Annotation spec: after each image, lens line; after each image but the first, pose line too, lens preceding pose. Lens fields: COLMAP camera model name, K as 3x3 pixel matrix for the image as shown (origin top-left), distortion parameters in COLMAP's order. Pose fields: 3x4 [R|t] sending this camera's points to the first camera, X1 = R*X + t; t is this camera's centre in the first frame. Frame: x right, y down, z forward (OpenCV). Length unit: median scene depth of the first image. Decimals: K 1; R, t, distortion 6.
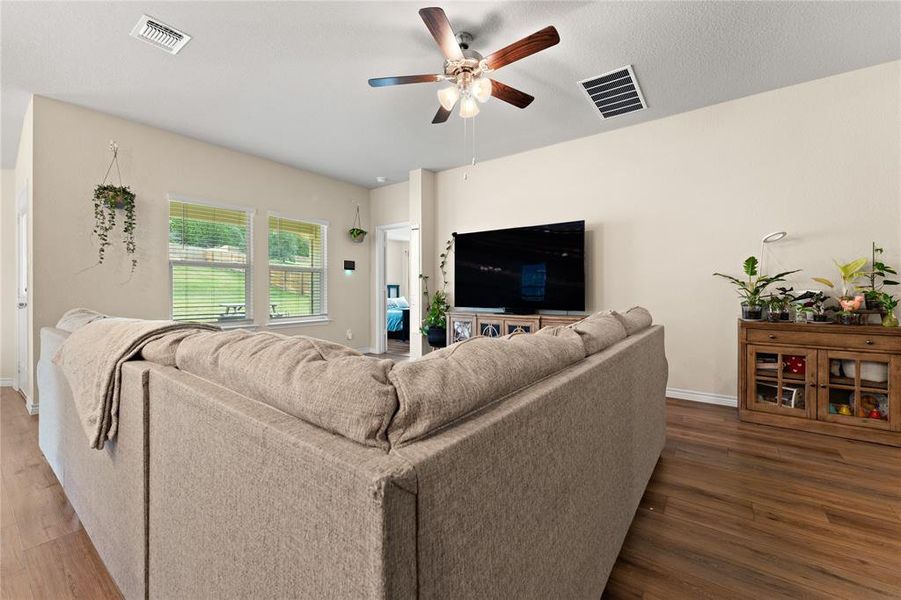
lens RADIAL K [[366.5, 0, 448.0], [0, 366.5, 291.0], [0, 0, 1]] dist [-0.002265, -0.000422]
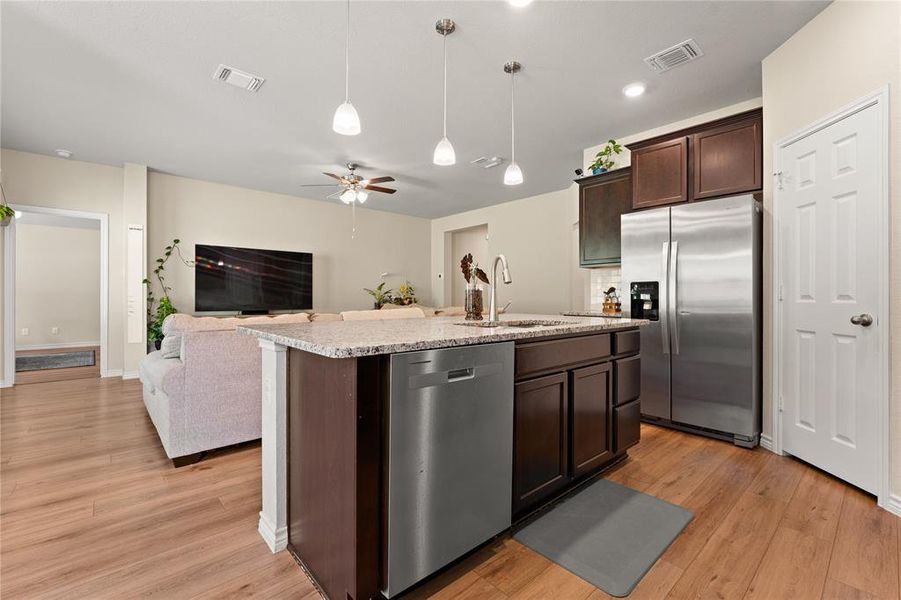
lens RADIAL K [[391.9, 0, 445.1], [0, 391.9, 295.8], [0, 0, 1]] dist [0.000193, 0.000187]
pose [[0.221649, 0.004426, 0.975116, -1.273295], [0.000796, 0.999989, -0.004720, 0.003219], [-0.975126, 0.001822, 0.221643, 0.046962]]
